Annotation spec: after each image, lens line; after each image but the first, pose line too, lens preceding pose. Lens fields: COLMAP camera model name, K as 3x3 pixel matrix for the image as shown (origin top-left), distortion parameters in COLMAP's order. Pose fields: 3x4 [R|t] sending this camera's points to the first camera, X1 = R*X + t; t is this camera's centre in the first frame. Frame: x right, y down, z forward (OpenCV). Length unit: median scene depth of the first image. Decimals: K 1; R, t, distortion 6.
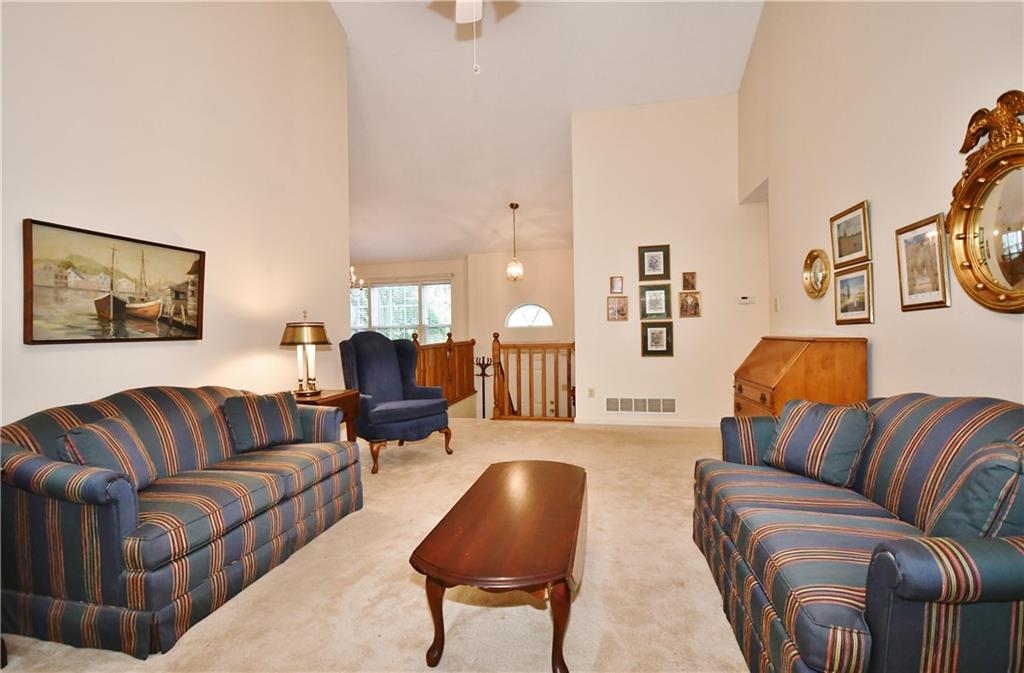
lens RADIAL K [[453.9, 0, 510.6], [0, 453.9, 332.4], [0, 0, 1]] dist [-0.026227, 0.004316]
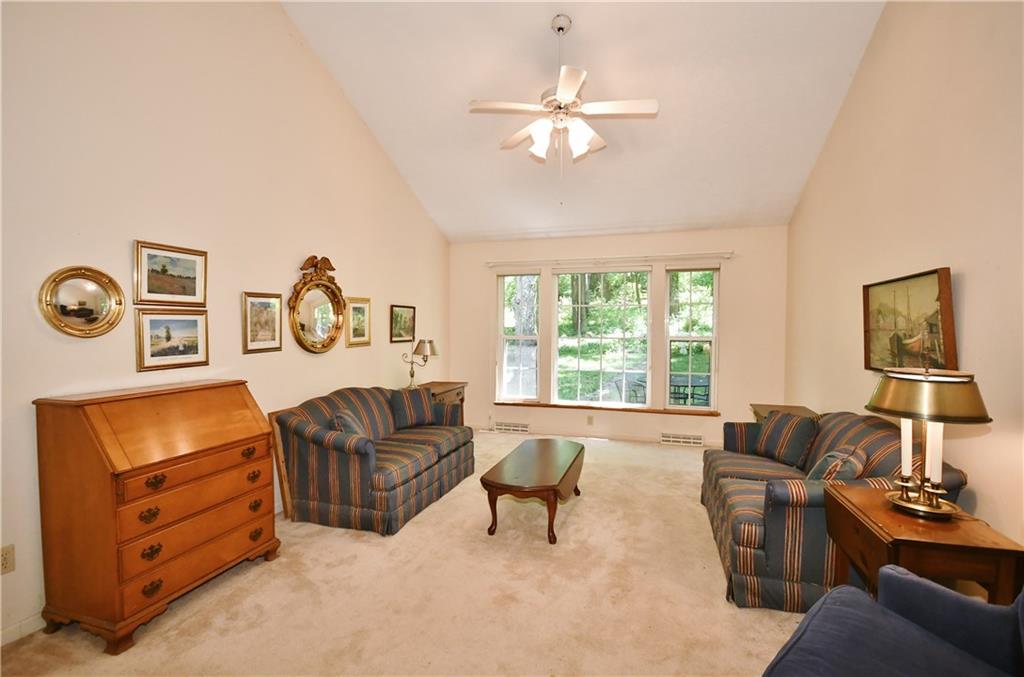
lens RADIAL K [[462.1, 0, 504.2], [0, 462.1, 342.2], [0, 0, 1]] dist [-0.017943, 0.000309]
pose [[-0.992672, 0.012277, 0.120213, -0.053391], [0.016306, 0.999336, 0.032586, -0.106700], [-0.119733, 0.034307, -0.992213, 2.118990]]
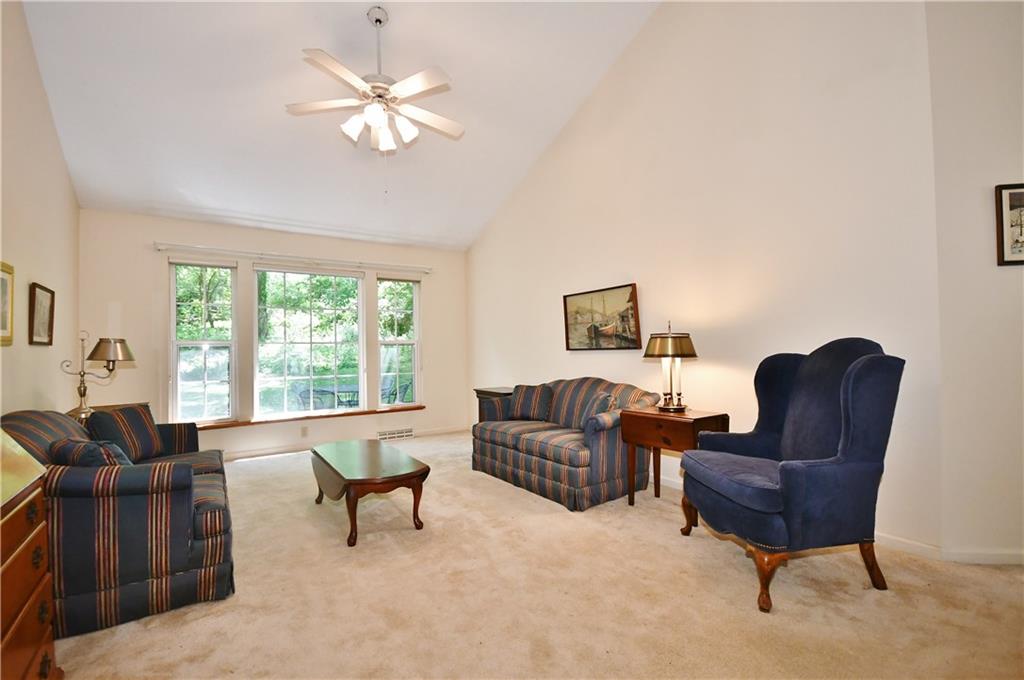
lens RADIAL K [[453.9, 0, 508.2], [0, 453.9, 341.4], [0, 0, 1]] dist [-0.026227, 0.004316]
pose [[-0.702045, 0.015763, -0.711958, 0.615891], [0.027453, 0.999611, -0.004938, -0.013075], [0.711603, -0.023012, -0.702204, 1.922358]]
